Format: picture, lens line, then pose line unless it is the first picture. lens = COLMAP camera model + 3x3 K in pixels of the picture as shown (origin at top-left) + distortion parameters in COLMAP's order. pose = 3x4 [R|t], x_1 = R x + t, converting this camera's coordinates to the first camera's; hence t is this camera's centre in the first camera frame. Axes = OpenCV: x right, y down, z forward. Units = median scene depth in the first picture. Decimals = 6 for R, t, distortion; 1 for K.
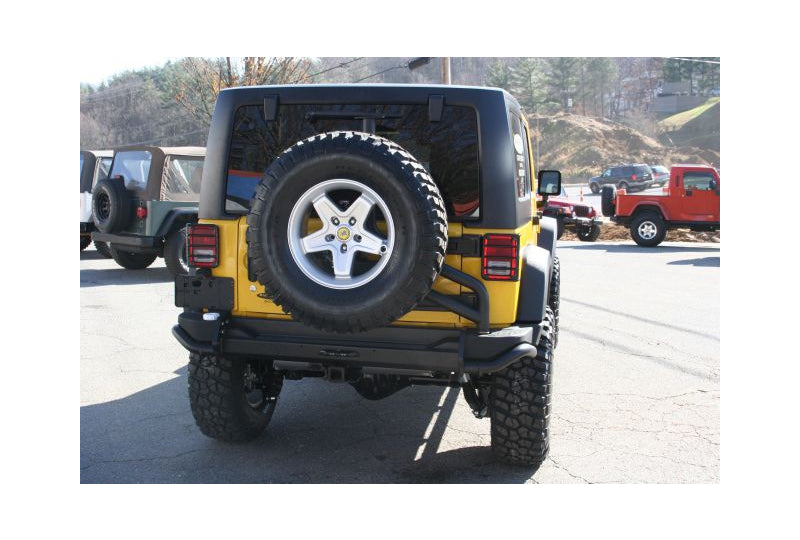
lens RADIAL K [[862.5, 0, 399.9], [0, 862.5, 289.2], [0, 0, 1]] dist [-0.063067, 0.007169]
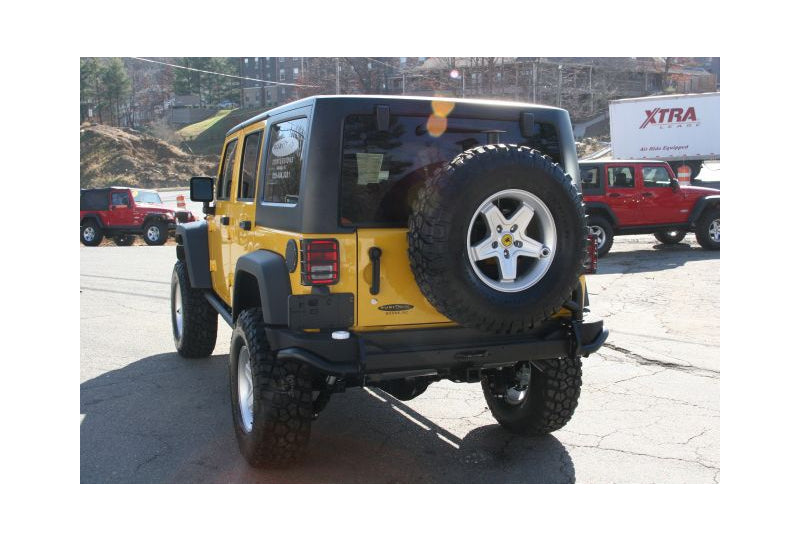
lens RADIAL K [[814.1, 0, 389.5], [0, 814.1, 270.5], [0, 0, 1]] dist [-0.106270, 0.003339]
pose [[0.841713, -0.071704, 0.535143, -0.112482], [0.083690, 0.996490, 0.001885, -0.006342], [-0.533400, 0.043200, 0.844759, 0.034906]]
